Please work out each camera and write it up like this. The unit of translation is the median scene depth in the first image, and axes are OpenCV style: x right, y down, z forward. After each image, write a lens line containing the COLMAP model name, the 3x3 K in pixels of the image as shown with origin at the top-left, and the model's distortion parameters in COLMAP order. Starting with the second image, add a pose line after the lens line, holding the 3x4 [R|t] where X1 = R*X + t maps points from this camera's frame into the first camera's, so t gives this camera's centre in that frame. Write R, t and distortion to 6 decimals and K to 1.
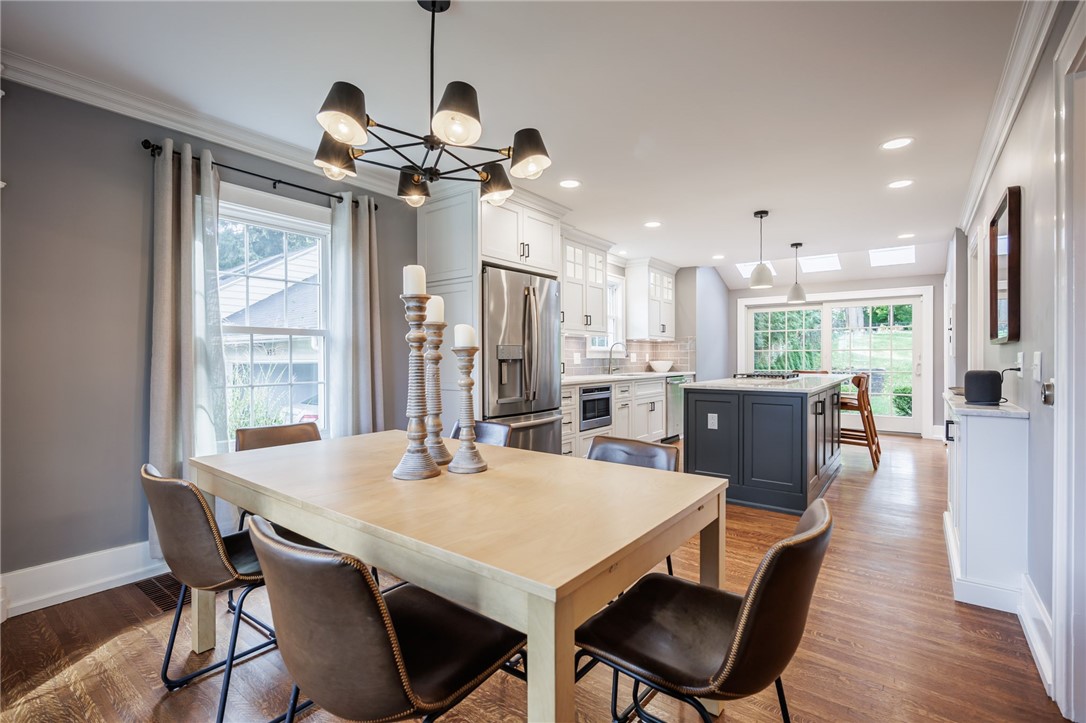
lens RADIAL K [[494.3, 0, 543.0], [0, 494.3, 361.5], [0, 0, 1]] dist [-0.010237, 0.000748]
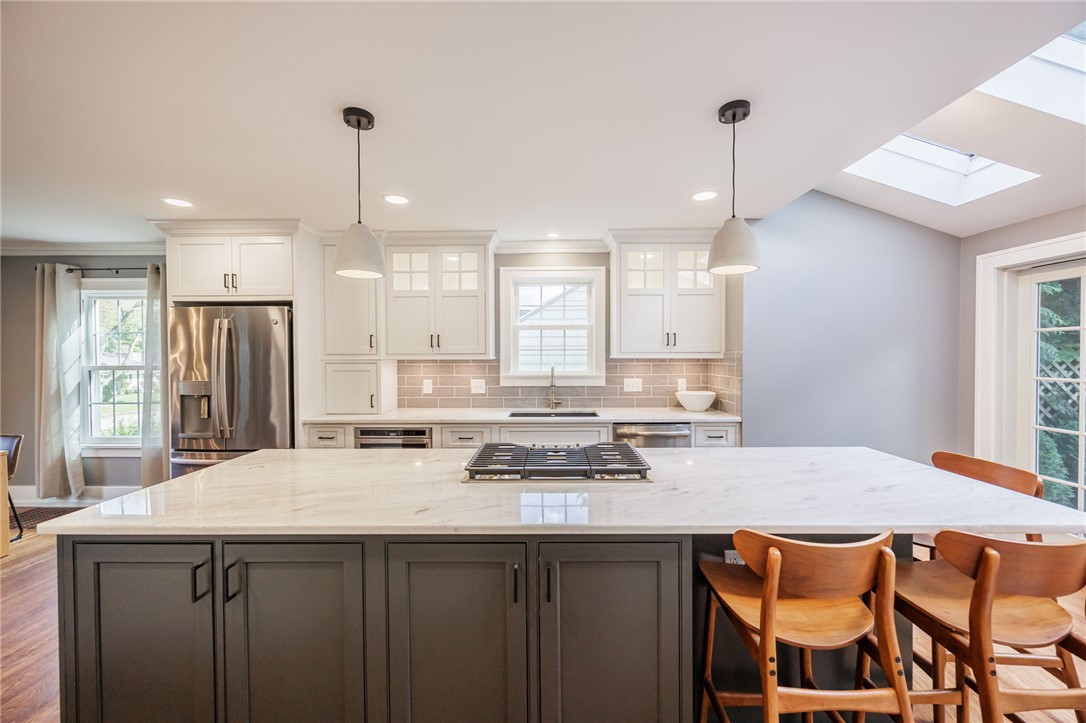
lens RADIAL K [[413.8, 0, 543.0], [0, 413.8, 361.5], [0, 0, 1]] dist [0.000156, 0.000100]
pose [[0.595959, 0.012457, -0.802918, 0.730215], [-0.002436, 0.999903, 0.013705, -0.060792], [0.803011, -0.006212, 0.595932, 0.756865]]
